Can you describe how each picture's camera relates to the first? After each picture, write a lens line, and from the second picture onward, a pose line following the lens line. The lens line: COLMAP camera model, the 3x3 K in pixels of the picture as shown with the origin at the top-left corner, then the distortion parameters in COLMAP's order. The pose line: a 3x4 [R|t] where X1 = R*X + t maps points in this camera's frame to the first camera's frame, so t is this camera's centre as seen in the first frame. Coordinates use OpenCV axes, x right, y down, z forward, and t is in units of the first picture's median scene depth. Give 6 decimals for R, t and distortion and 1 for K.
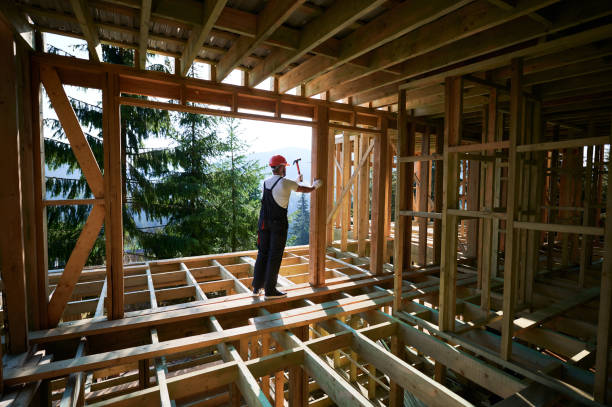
lens RADIAL K [[314.1, 0, 306.0], [0, 314.1, 203.5], [0, 0, 1]] dist [-0.002284, 0.000474]
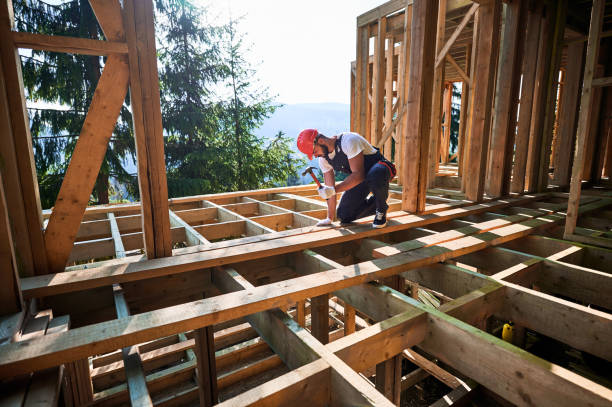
lens RADIAL K [[332.2, 0, 306.0], [0, 332.2, 203.5], [0, 0, 1]] dist [-0.002311, -0.000877]
pose [[0.997939, -0.032615, 0.055269, -0.313793], [0.025875, 0.992612, 0.118544, 0.171104], [-0.058727, -0.116869, 0.991409, 0.316499]]
